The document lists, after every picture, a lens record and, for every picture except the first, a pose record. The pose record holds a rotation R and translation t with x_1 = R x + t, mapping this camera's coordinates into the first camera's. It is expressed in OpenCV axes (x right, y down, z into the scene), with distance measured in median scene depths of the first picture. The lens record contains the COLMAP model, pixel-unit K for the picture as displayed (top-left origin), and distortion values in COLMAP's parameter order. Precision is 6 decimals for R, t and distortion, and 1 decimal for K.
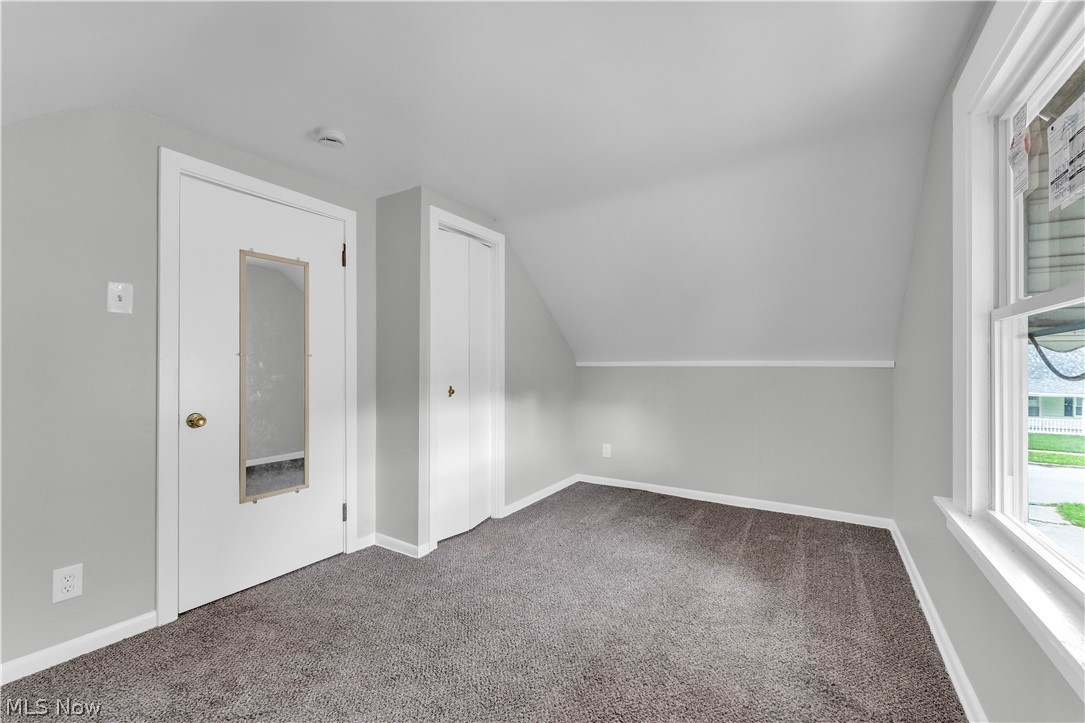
lens RADIAL K [[443.1, 0, 540.8], [0, 443.1, 361.7], [0, 0, 1]] dist [0.000004, -0.001442]
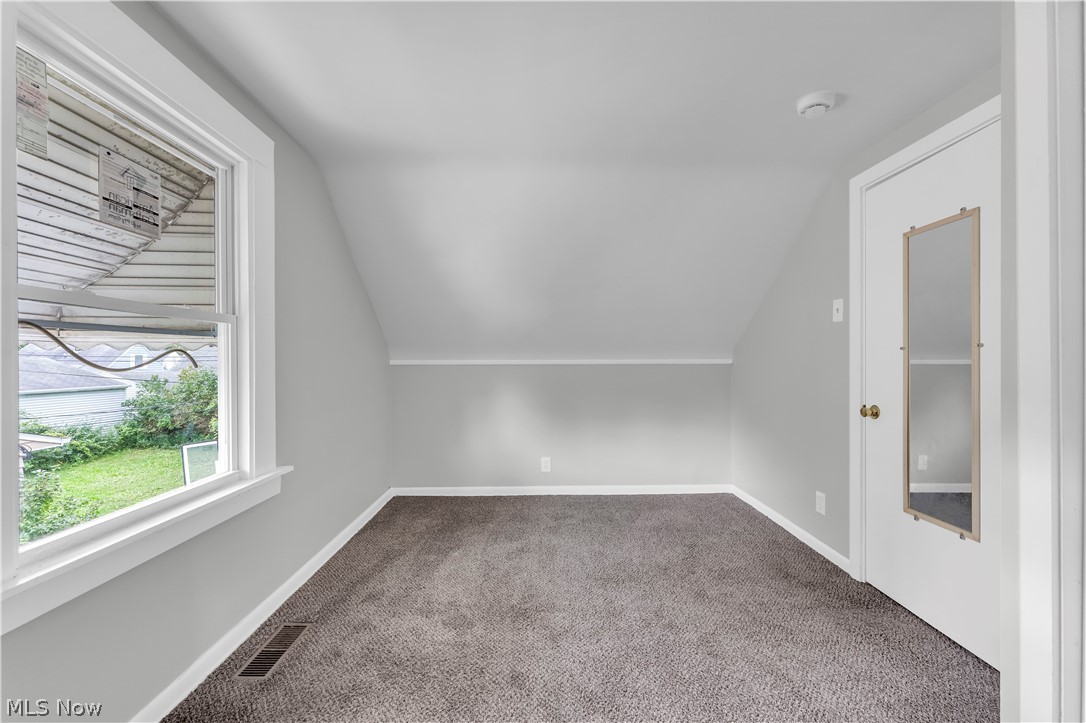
lens RADIAL K [[443.5, 0, 542.7], [0, 443.5, 362.8], [0, 0, 1]] dist [0.000004, -0.001442]
pose [[-0.831589, -0.002745, -0.555384, 0.493749], [-0.001150, 0.999994, -0.003221, 0.018543], [0.555390, -0.002040, -0.831588, 1.473931]]
